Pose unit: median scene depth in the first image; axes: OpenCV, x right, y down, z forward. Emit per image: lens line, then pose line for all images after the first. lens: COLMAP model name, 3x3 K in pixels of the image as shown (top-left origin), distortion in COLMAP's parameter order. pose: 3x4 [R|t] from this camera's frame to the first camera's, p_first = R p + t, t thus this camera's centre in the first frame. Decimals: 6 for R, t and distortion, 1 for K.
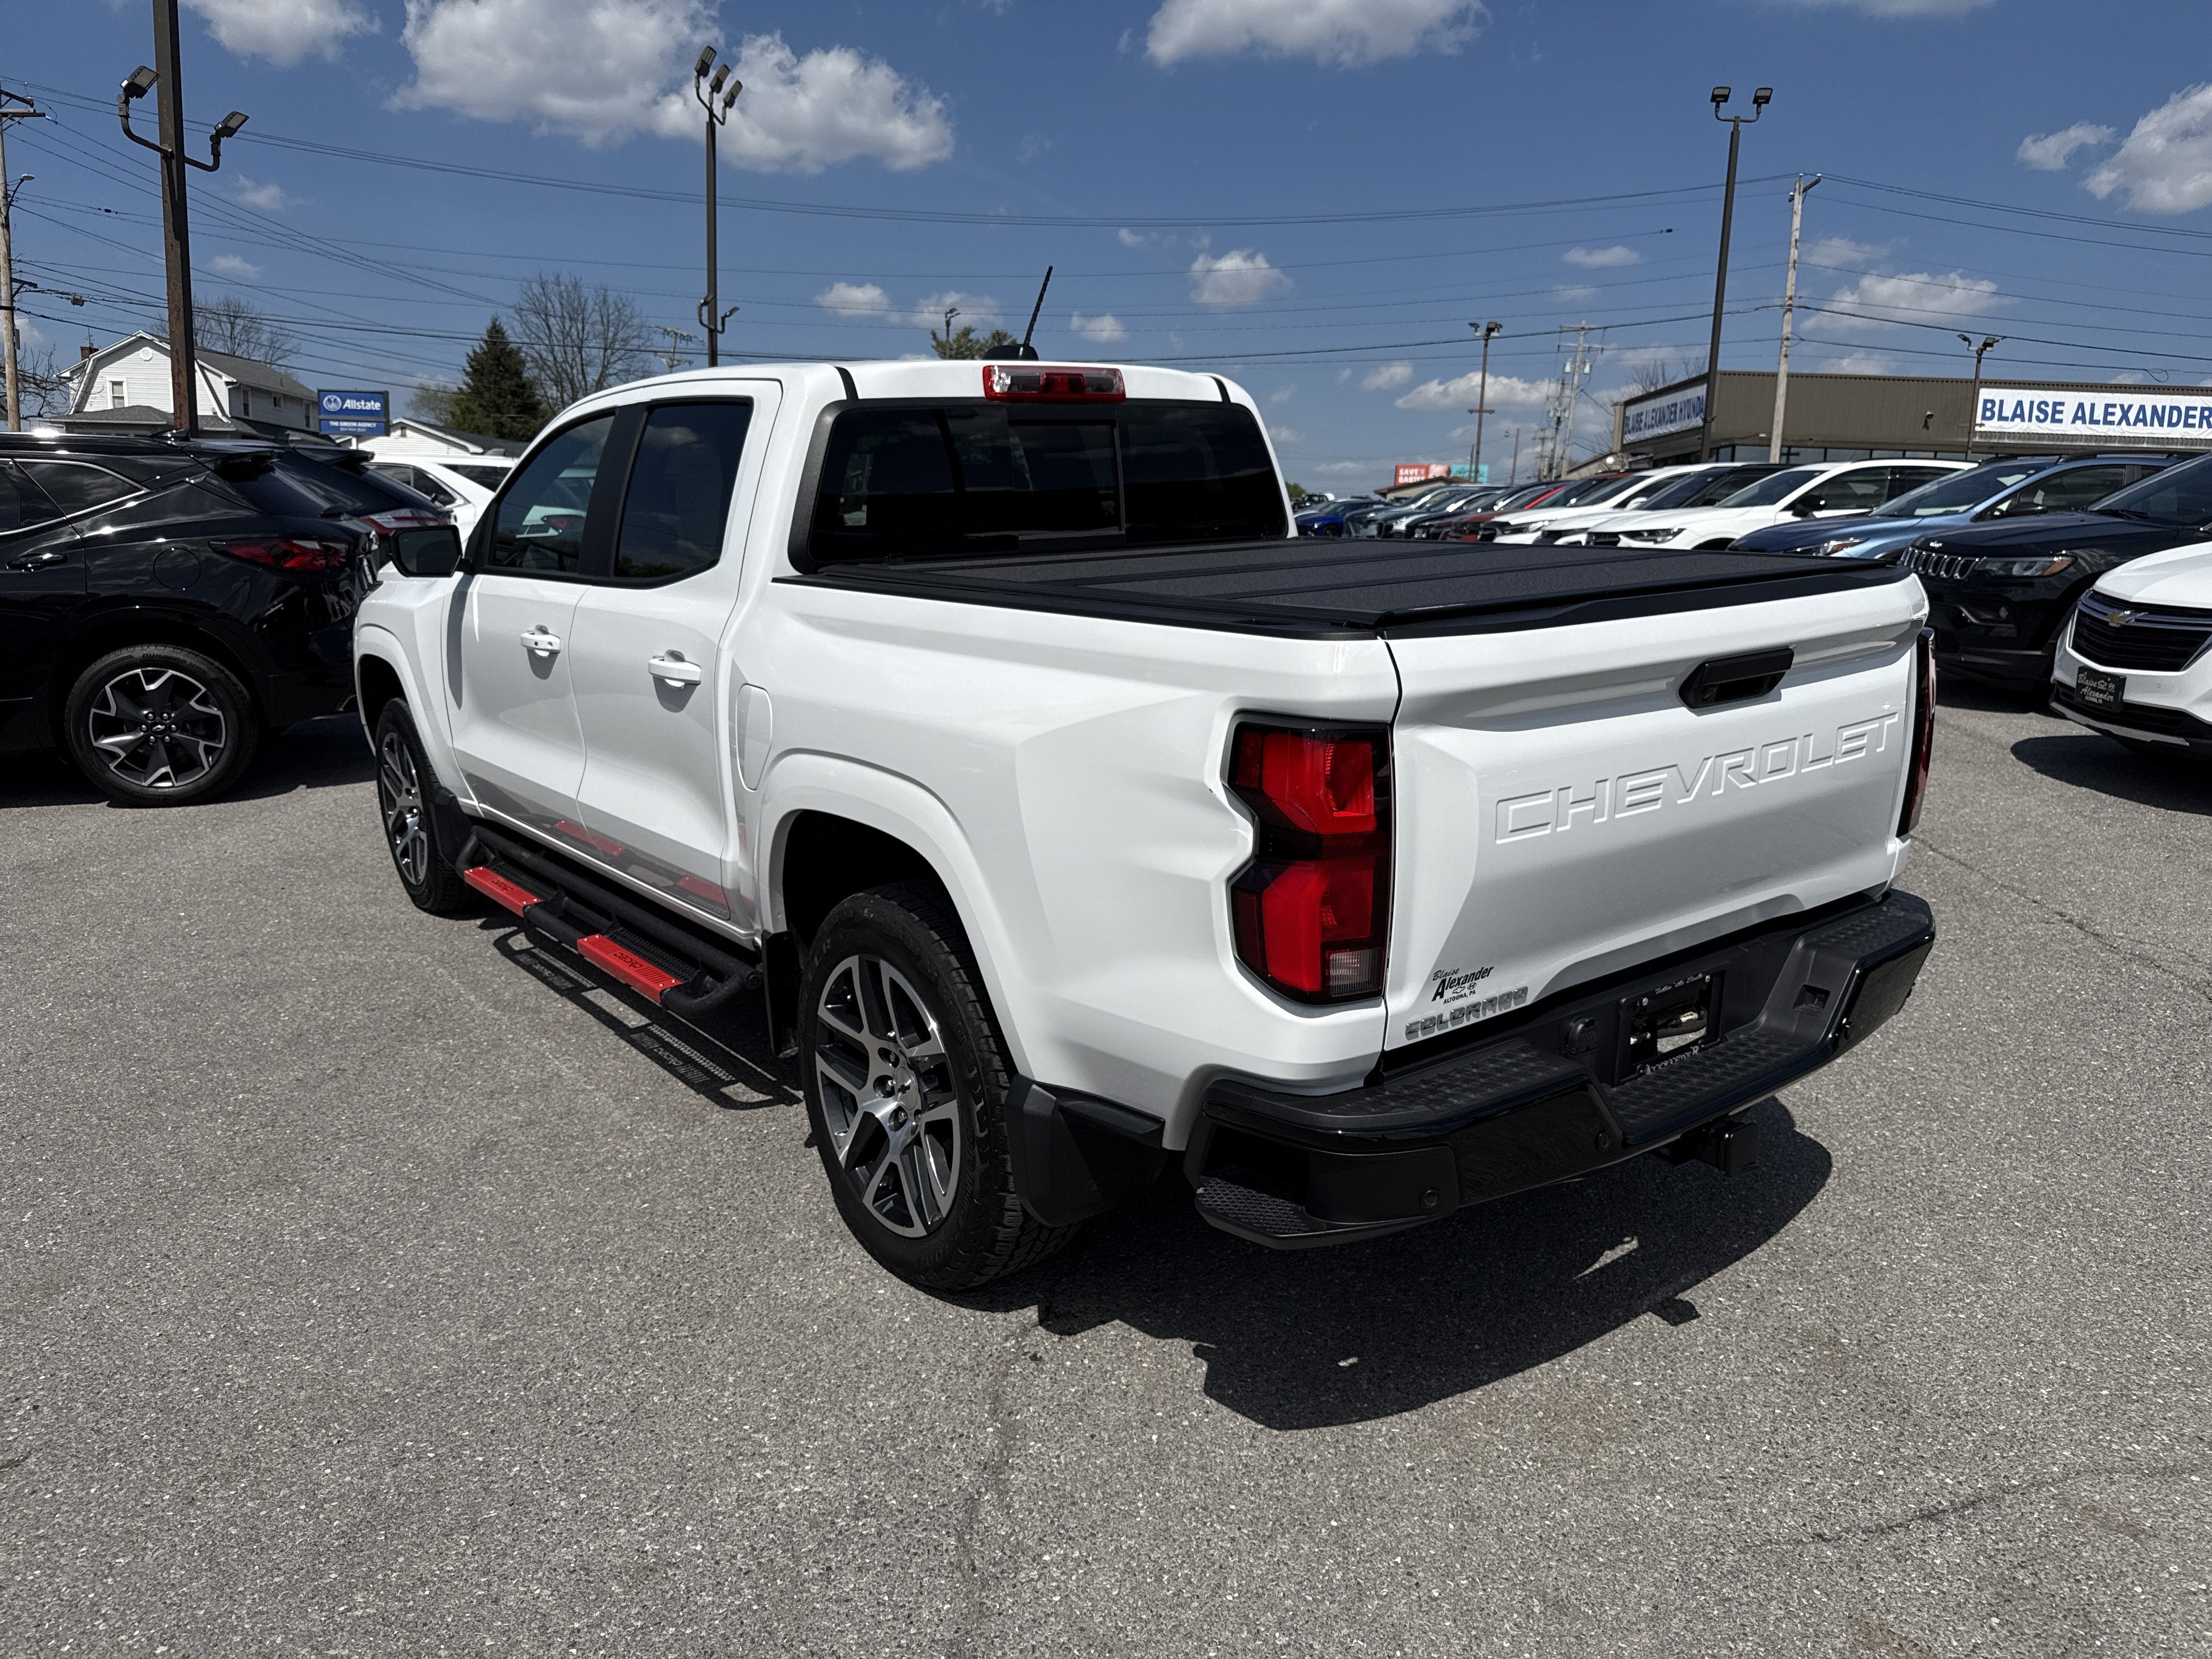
lens RADIAL K [[1571.3, 0, 1091.0], [0, 1571.3, 854.3], [0, 0, 1]] dist [0.012944, -0.022660]
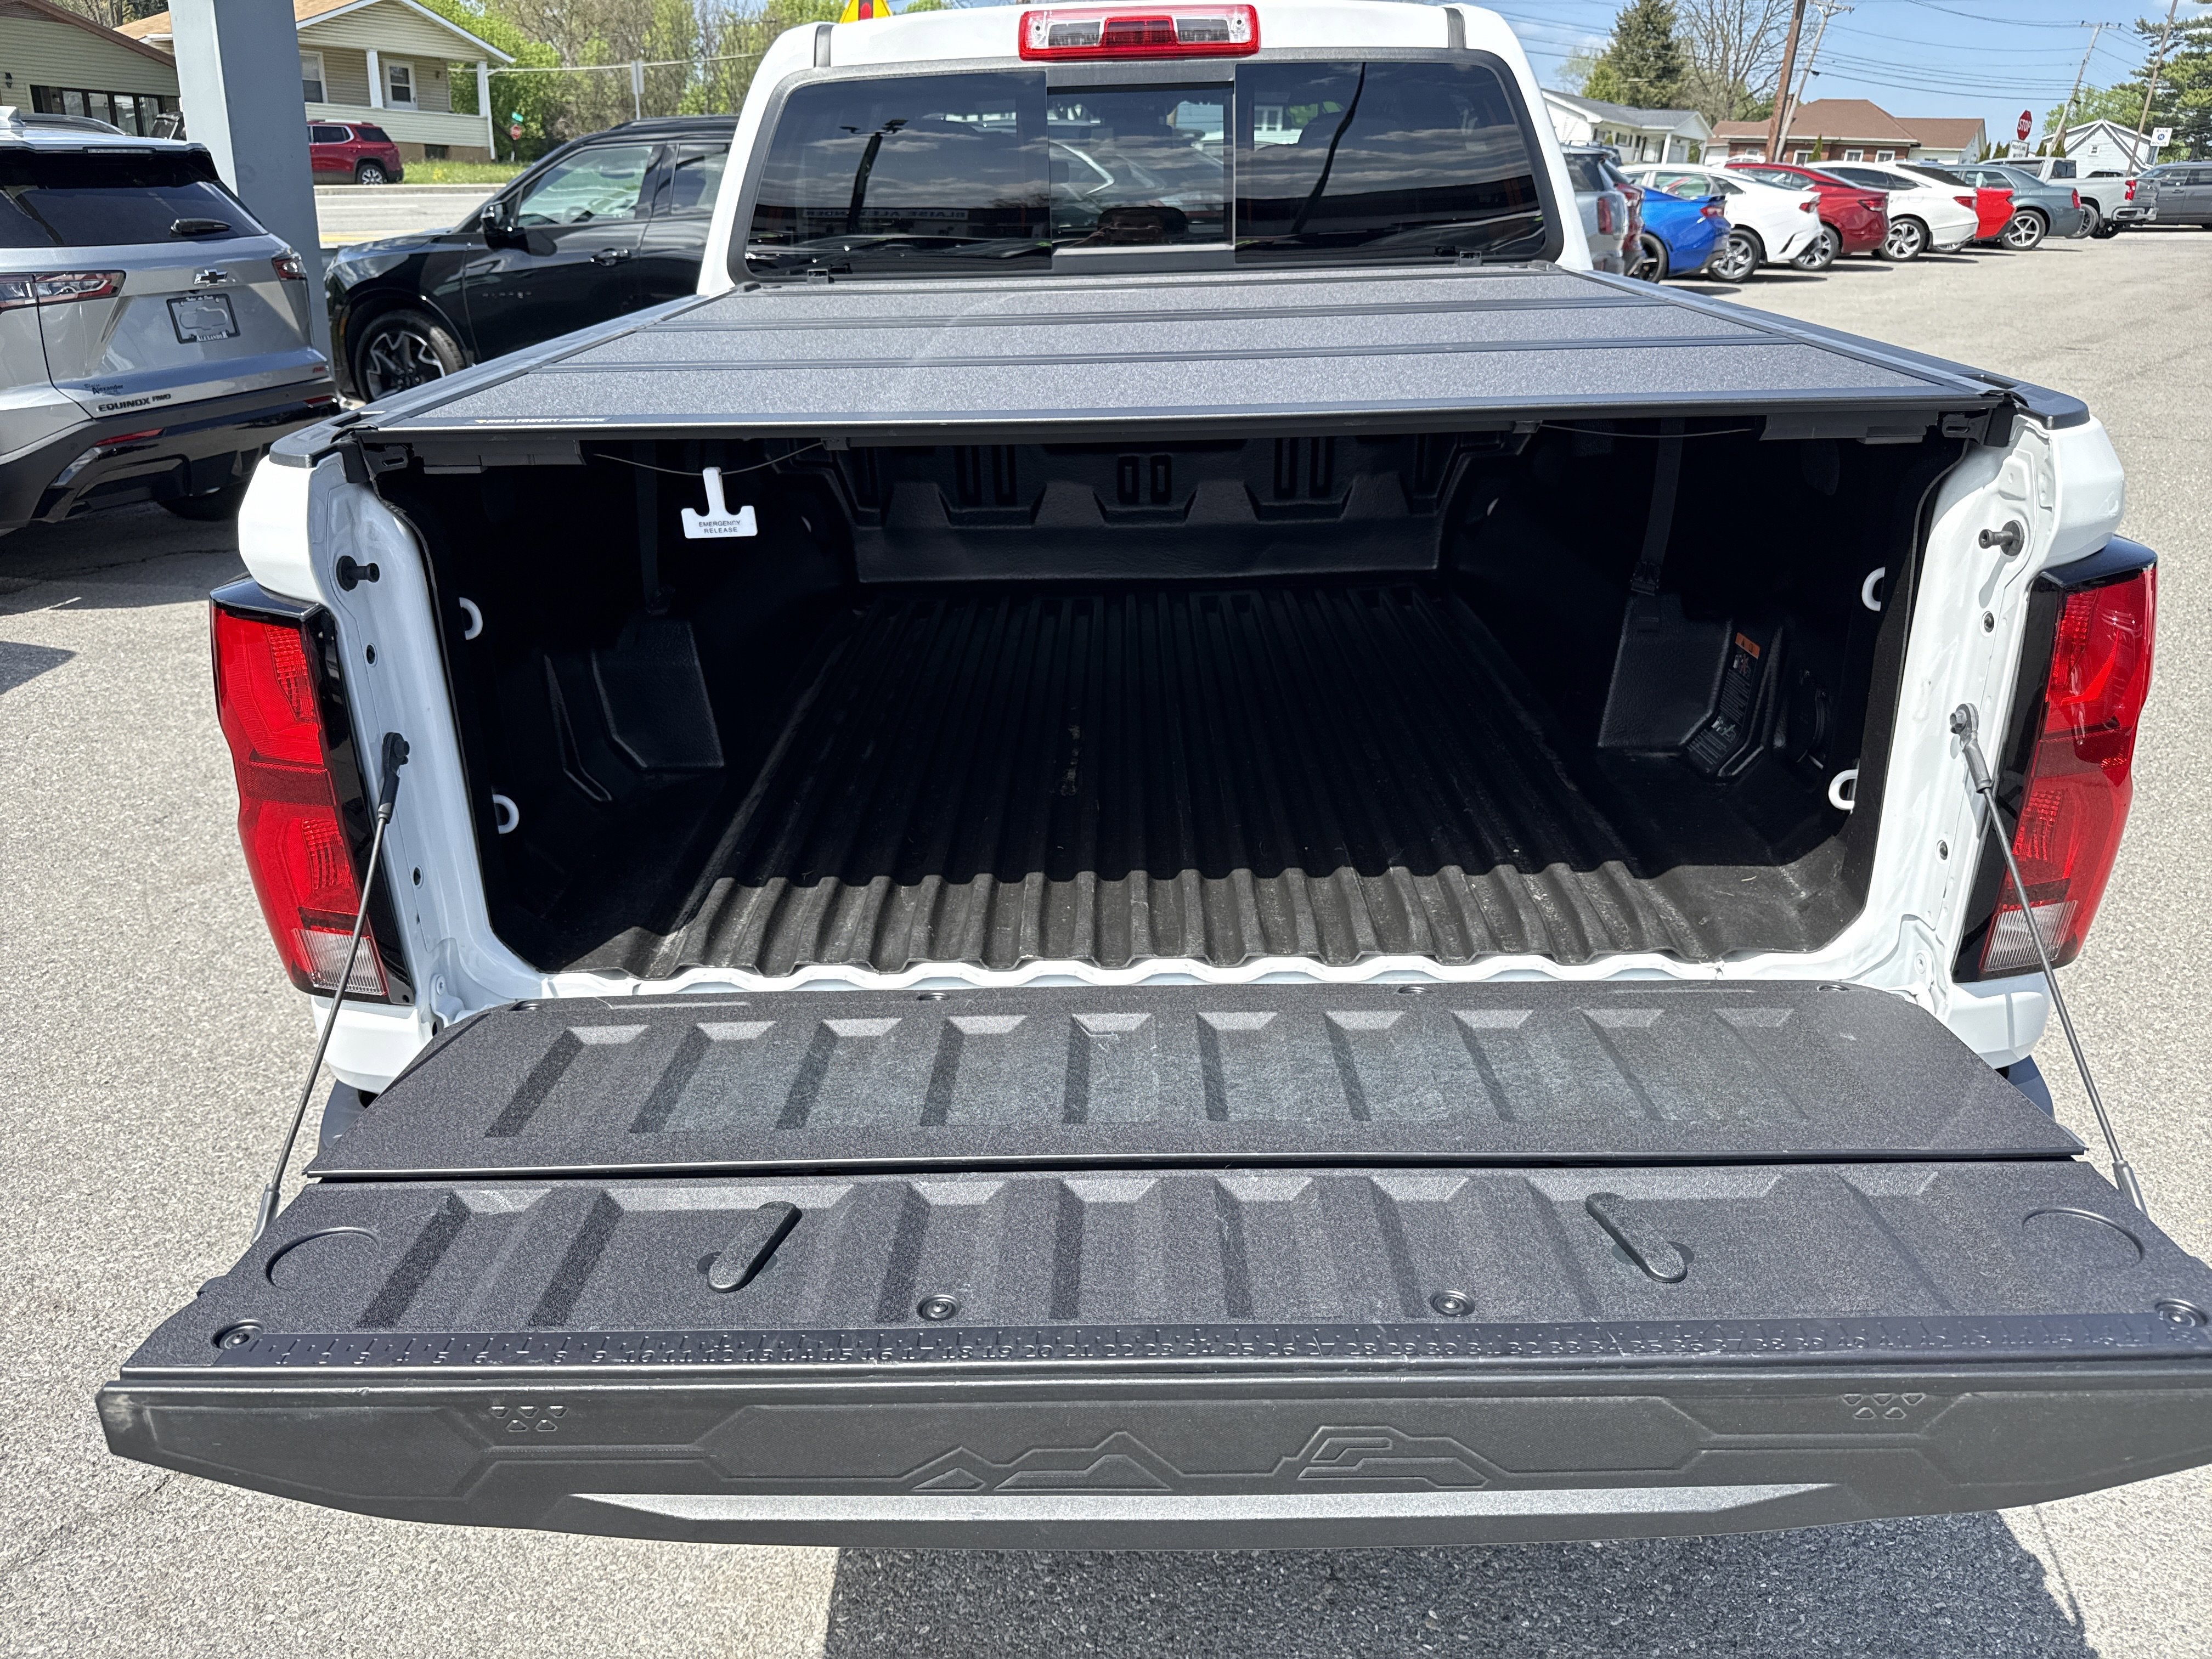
lens RADIAL K [[1571.3, 0, 1102.3], [0, 1571.3, 825.5], [0, 0, 1]] dist [0.012944, -0.022660]
pose [[0.793590, 0.237841, -0.560042, 0.112492], [-0.138951, 0.966955, 0.213754, -0.024117], [0.592374, -0.091815, 0.800414, 0.092106]]
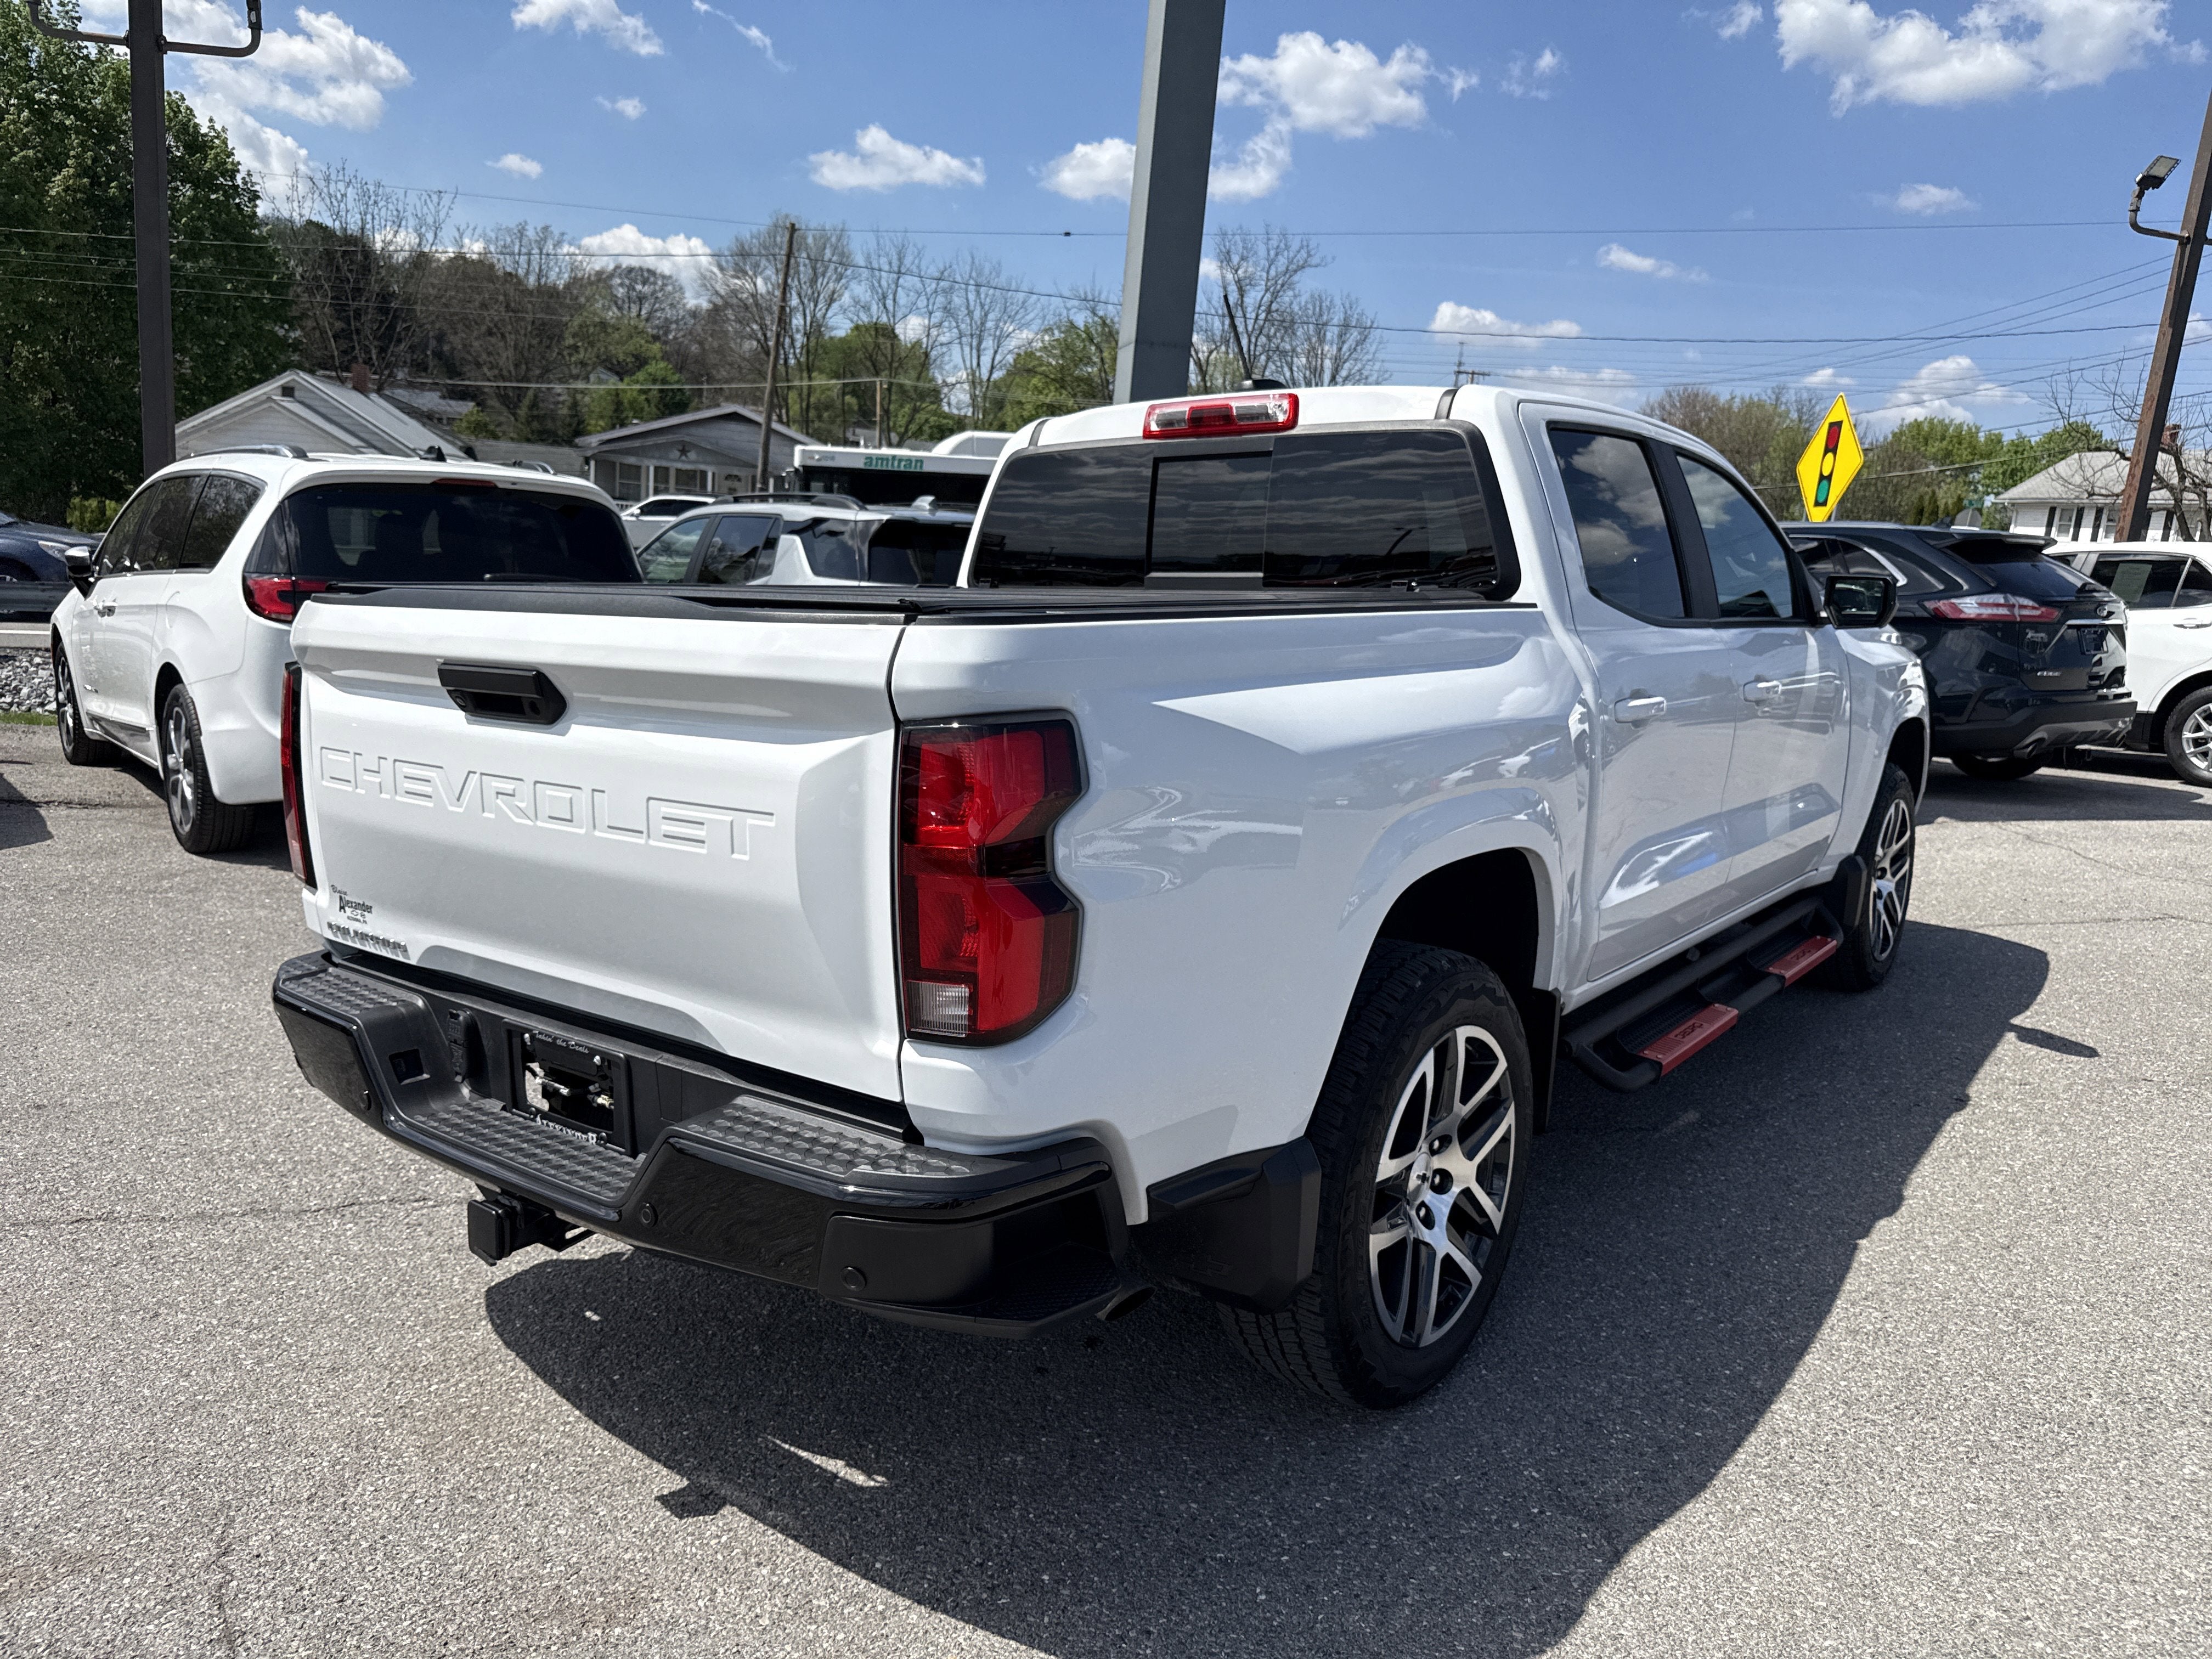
lens RADIAL K [[1571.3, 0, 1119.2], [0, 1571.3, 831.2], [0, 0, 1]] dist [0.012944, -0.022660]
pose [[0.274424, 0.174689, -0.945609, 0.221229], [-0.247658, 0.963028, 0.106034, -0.035355], [0.929170, 0.205089, 0.307541, 0.172538]]
